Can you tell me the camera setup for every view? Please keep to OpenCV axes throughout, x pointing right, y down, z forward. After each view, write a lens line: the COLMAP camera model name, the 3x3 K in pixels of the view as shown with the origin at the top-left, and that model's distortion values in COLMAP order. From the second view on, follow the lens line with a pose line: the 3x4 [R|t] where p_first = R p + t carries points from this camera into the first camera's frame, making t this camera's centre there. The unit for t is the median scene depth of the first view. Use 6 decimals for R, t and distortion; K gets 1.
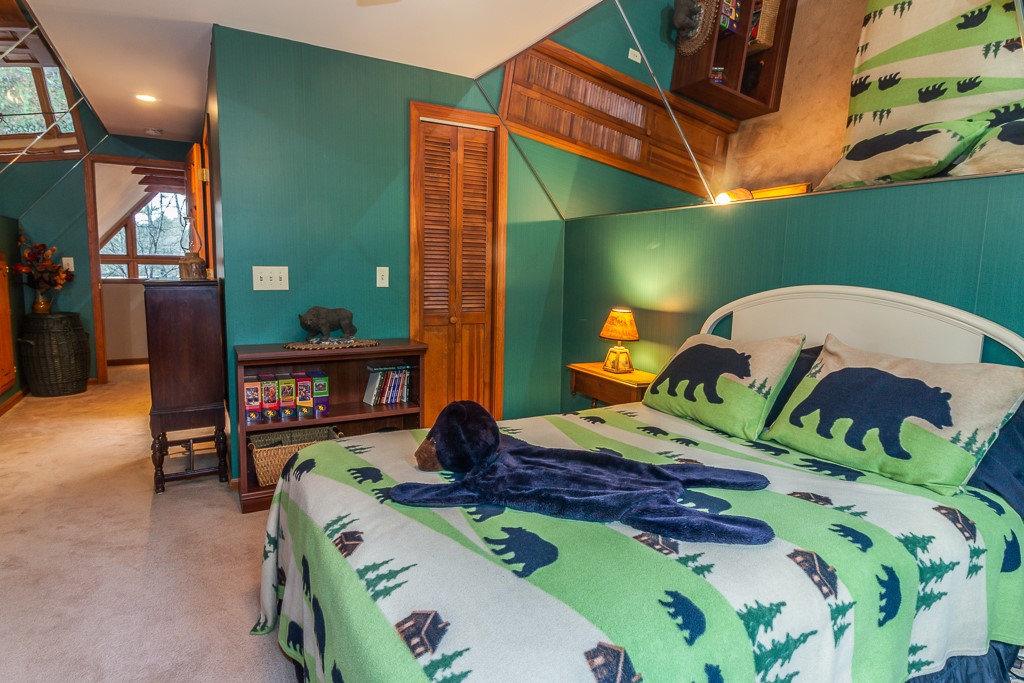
lens RADIAL K [[546.3, 0, 510.5], [0, 546.3, 336.3], [0, 0, 1]] dist [0.000250, 0.000916]
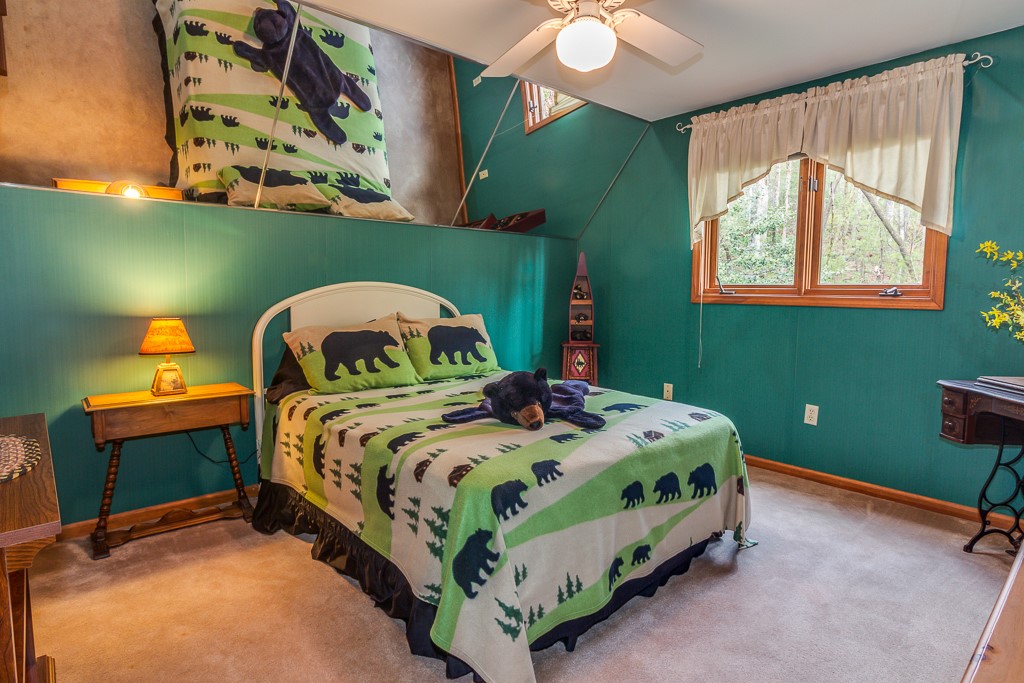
lens RADIAL K [[546.3, 0, 510.5], [0, 546.3, 336.3], [0, 0, 1]] dist [0.000250, 0.000916]
pose [[-0.191391, -0.104937, 0.975888, -1.196871], [0.114806, 0.985050, 0.128438, -0.114861], [-0.974776, 0.136620, -0.176482, 1.121561]]
